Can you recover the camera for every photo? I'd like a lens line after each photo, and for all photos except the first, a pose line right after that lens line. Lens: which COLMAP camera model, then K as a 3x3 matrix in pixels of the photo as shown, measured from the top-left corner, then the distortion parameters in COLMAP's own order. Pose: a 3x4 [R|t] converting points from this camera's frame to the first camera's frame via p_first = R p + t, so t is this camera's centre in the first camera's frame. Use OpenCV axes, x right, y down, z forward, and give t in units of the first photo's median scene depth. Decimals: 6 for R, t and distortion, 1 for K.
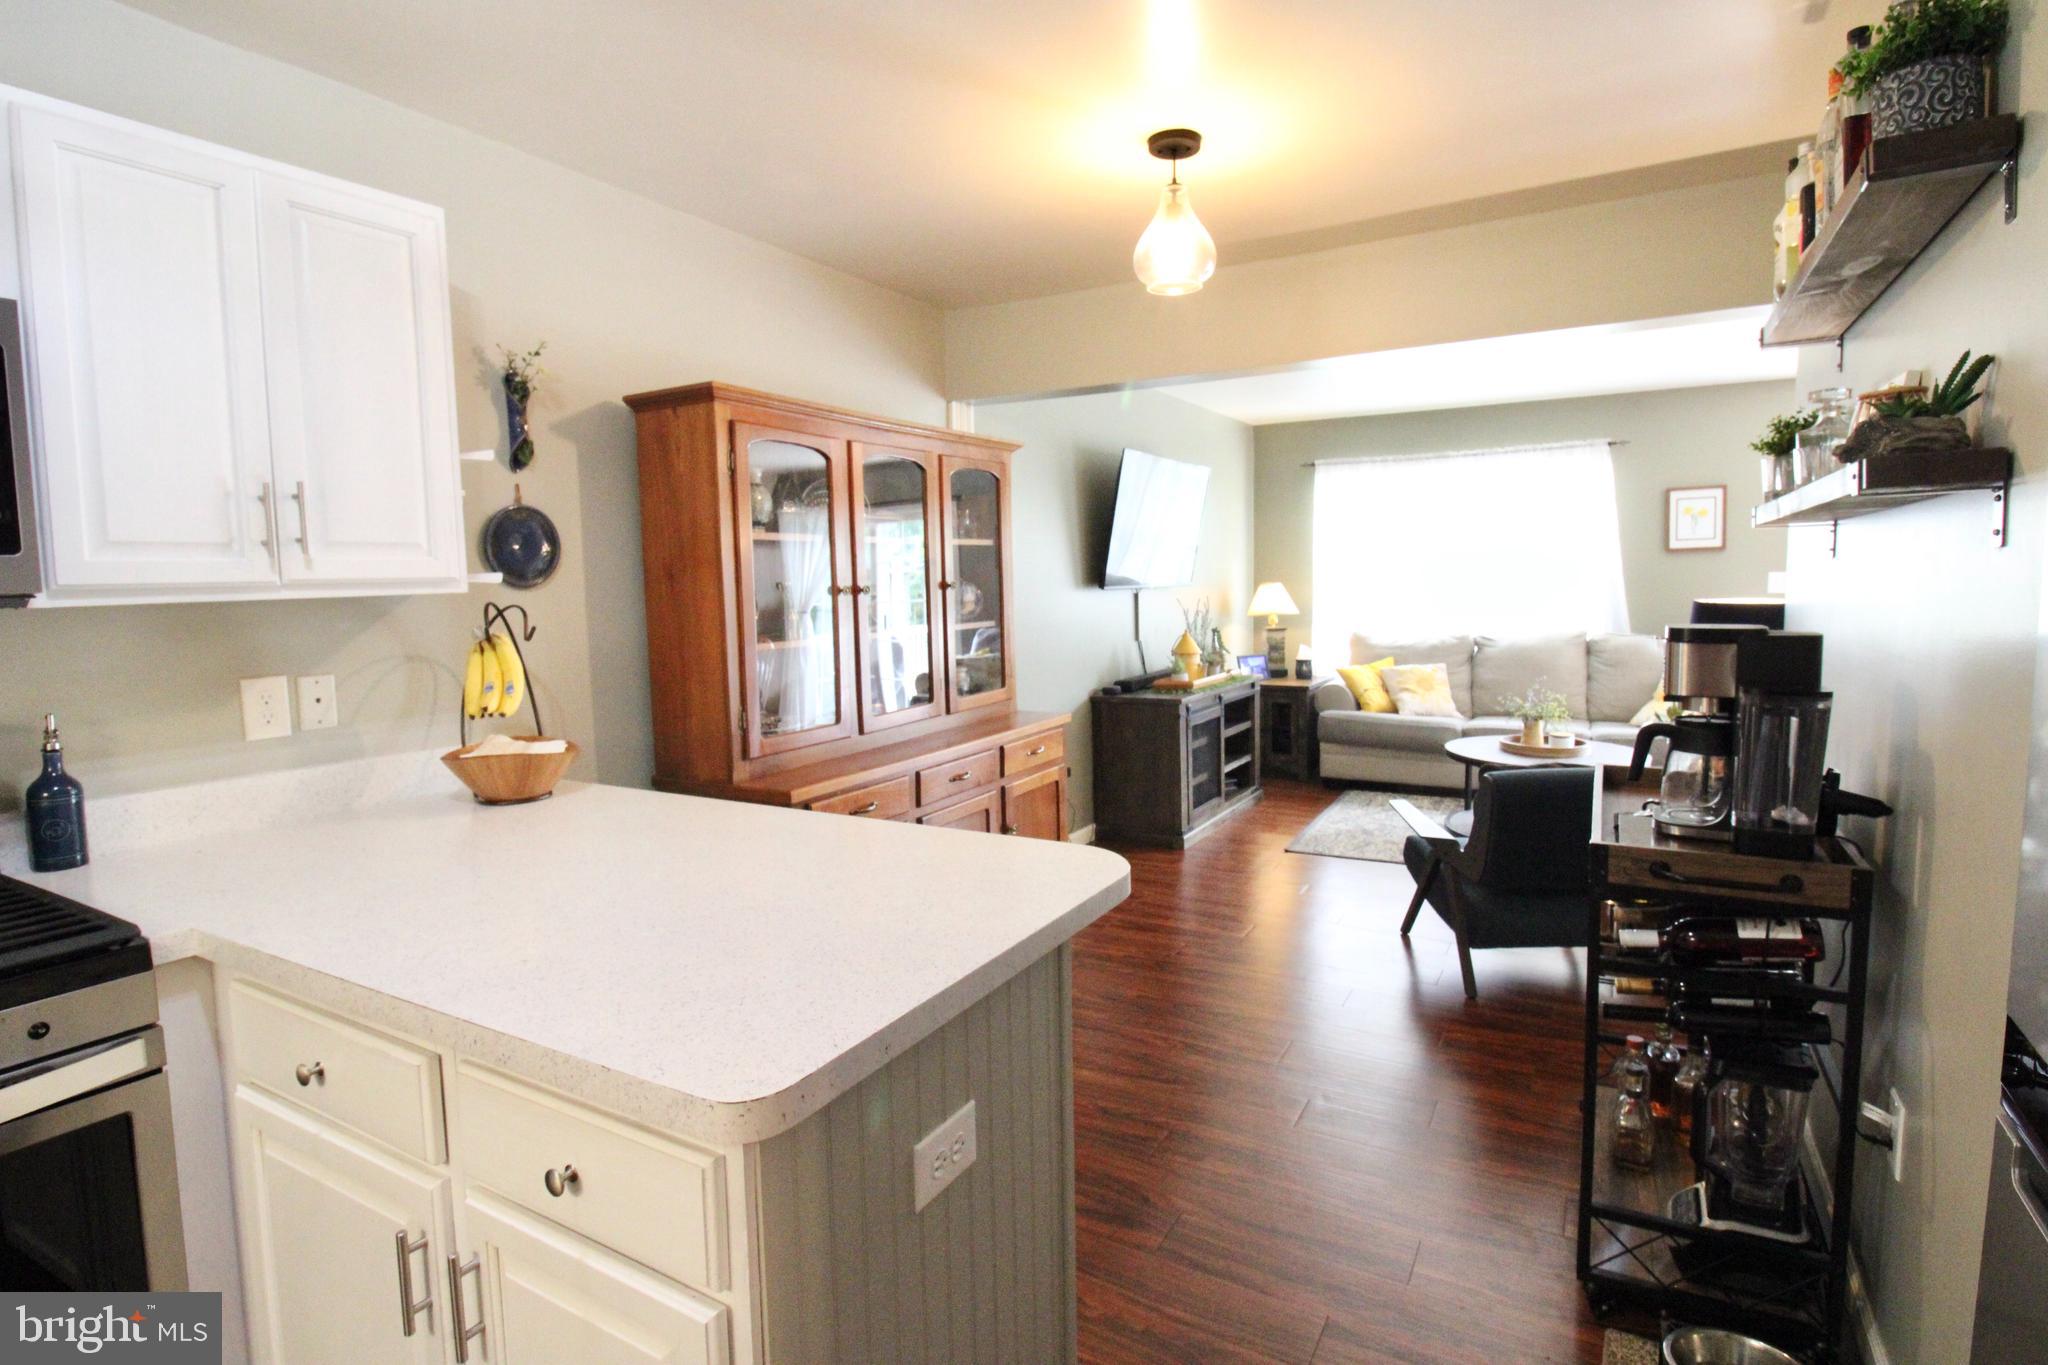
lens RADIAL K [[1024.7, 0, 1028.5], [0, 1024.7, 660.1], [0, 0, 1]] dist [0.001030, -0.014997]
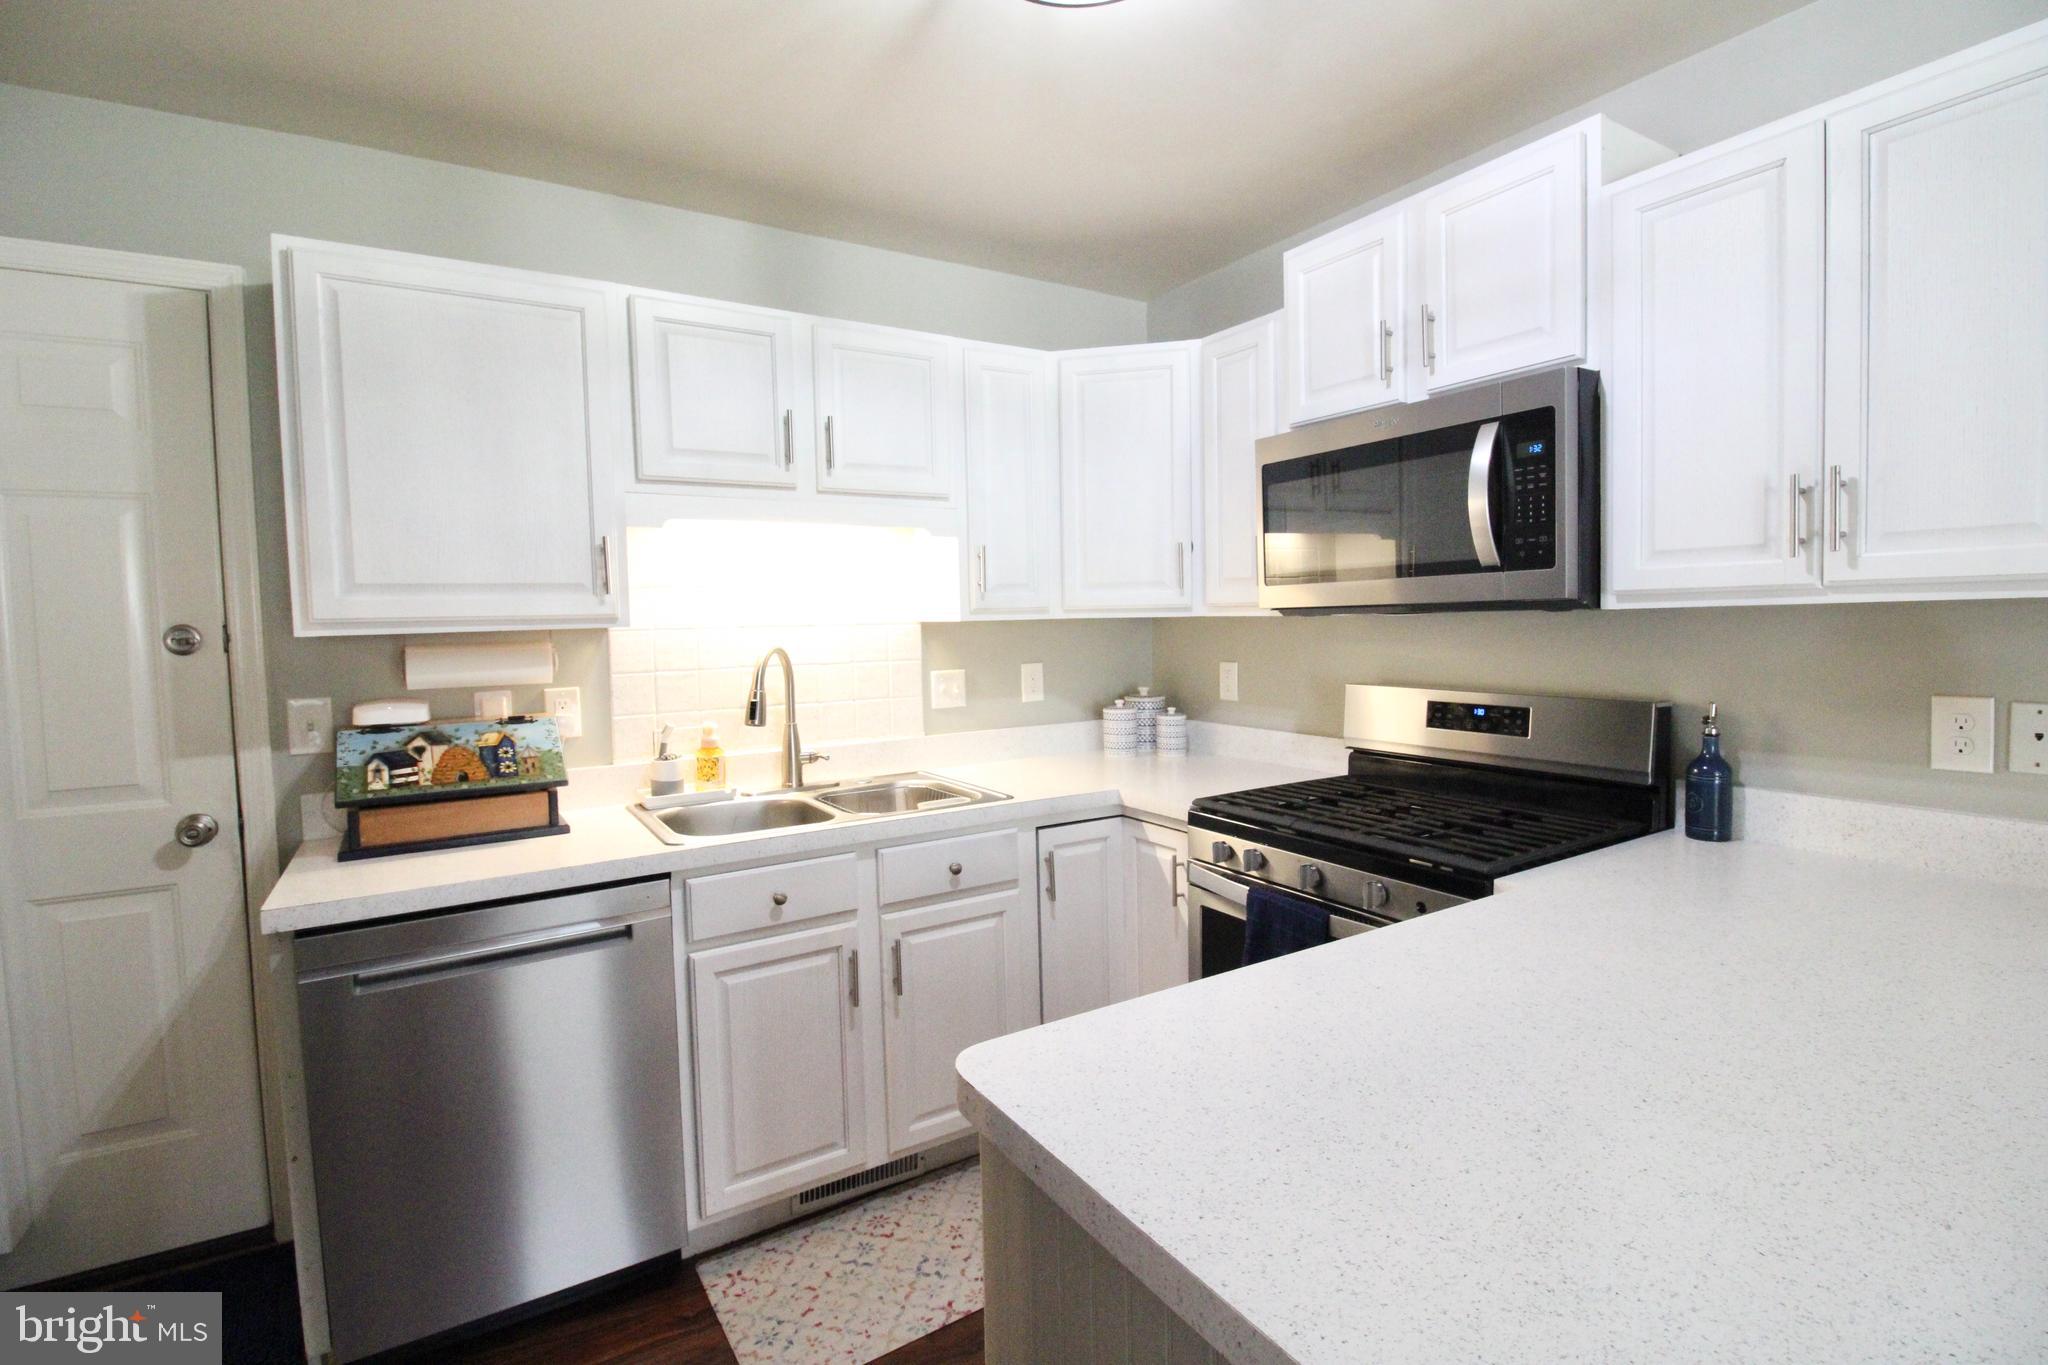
lens RADIAL K [[969.2, 0, 1048.5], [0, 969.2, 671.3], [0, 0, 1]] dist [-0.000036, -0.021583]
pose [[-0.472518, 0.074062, -0.878203, 0.266127], [-0.043263, 0.993312, 0.107047, -0.052277], [0.880258, 0.088575, -0.466154, 0.681368]]
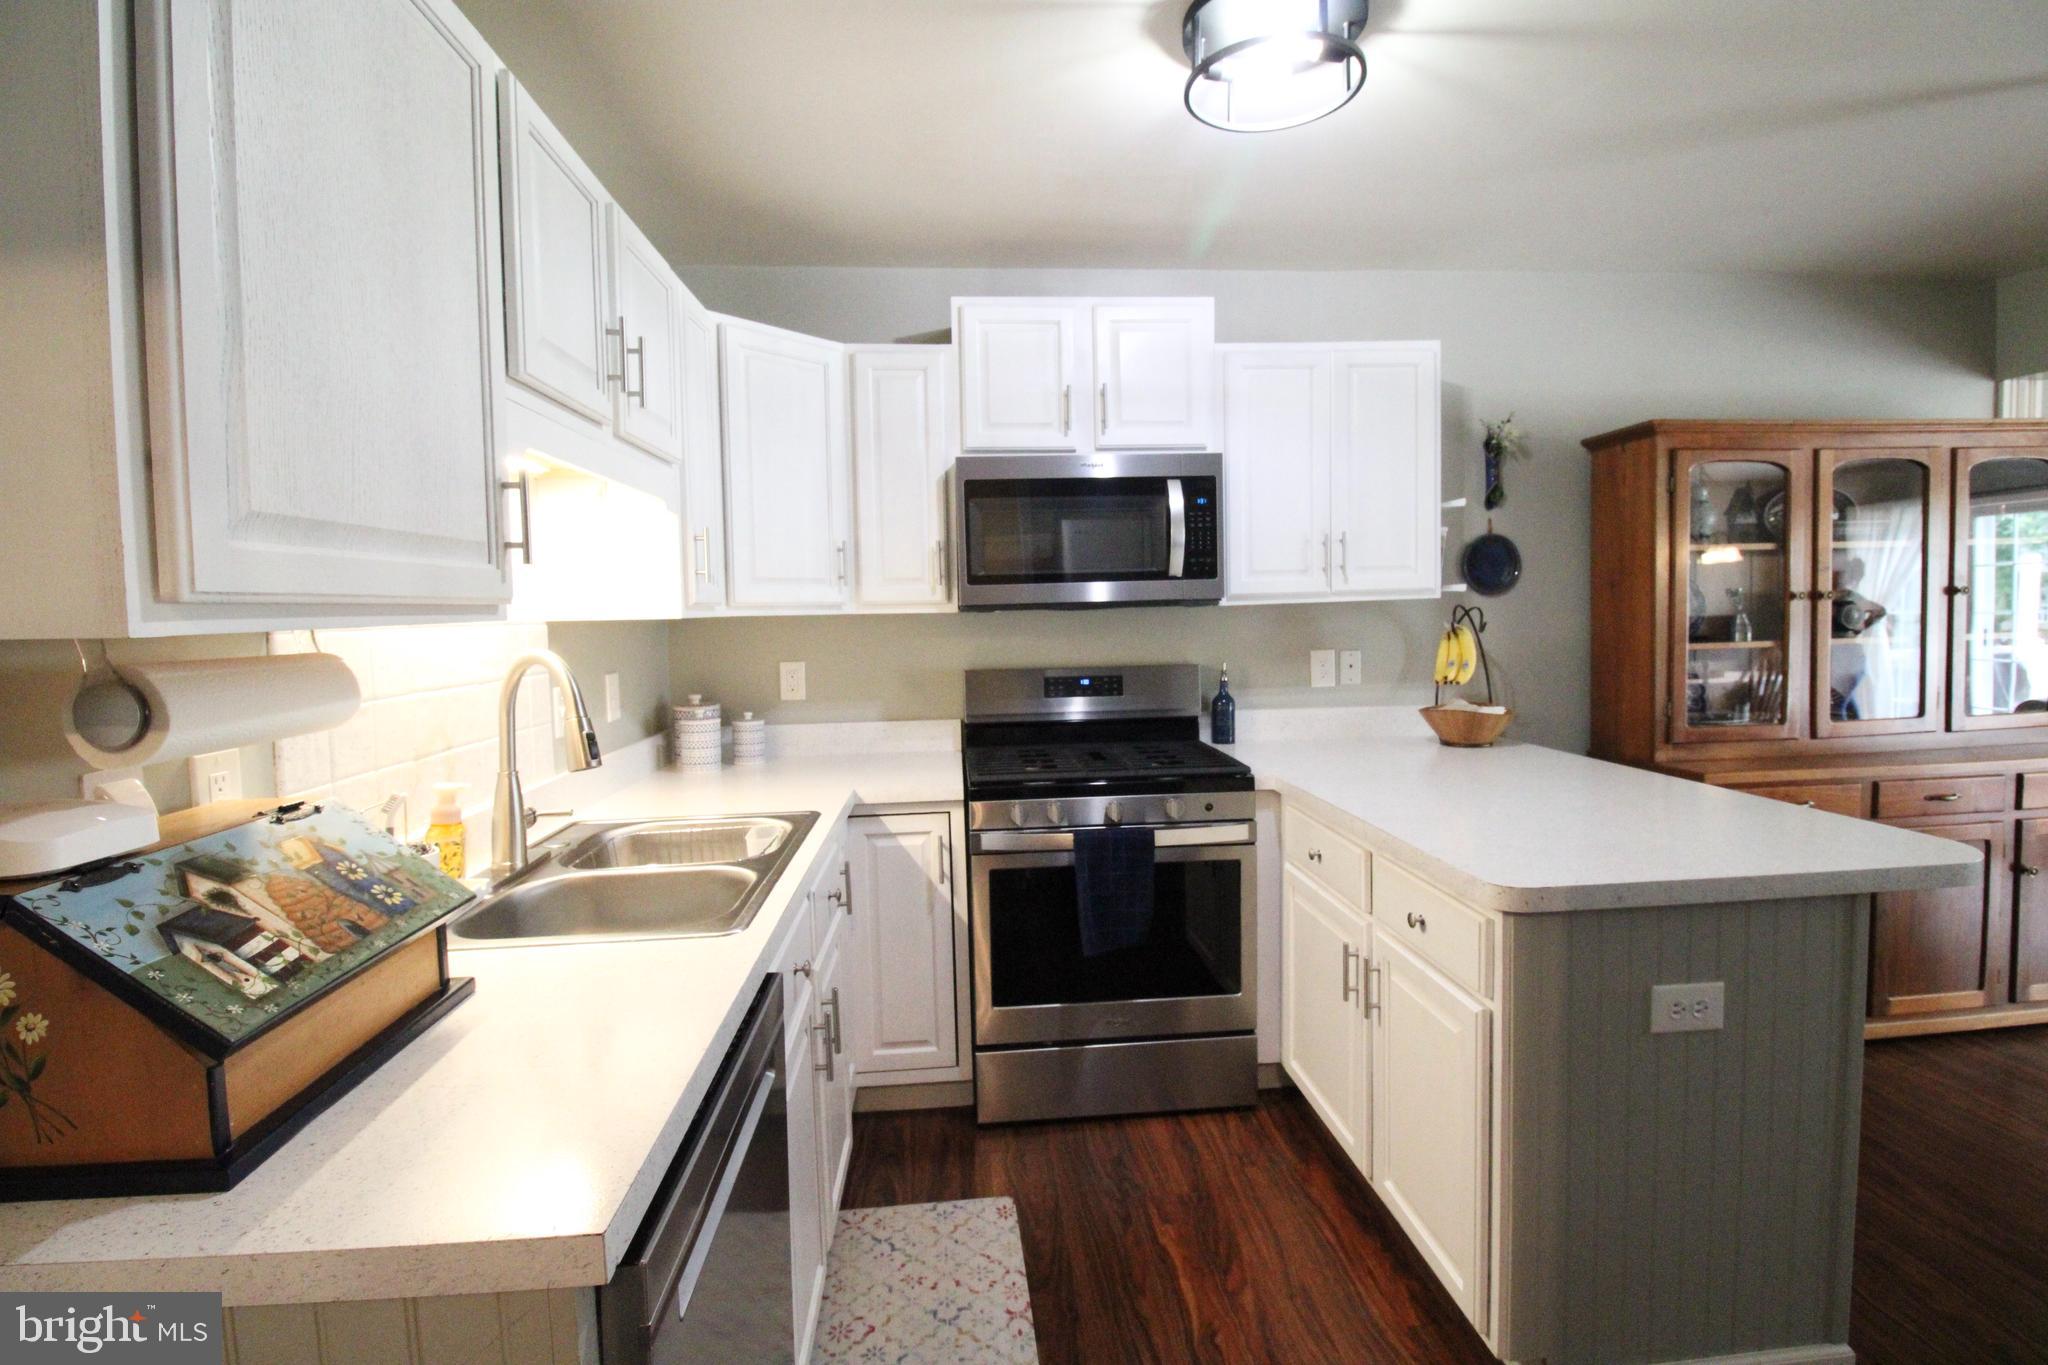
lens RADIAL K [[969.2, 0, 1048.5], [0, 969.2, 671.3], [0, 0, 1]] dist [-0.000036, -0.021583]
pose [[0.577065, 0.055507, -0.814810, 0.267408], [-0.051639, 0.998171, 0.031426, 0.024528], [0.815064, 0.023941, 0.578876, -0.262931]]
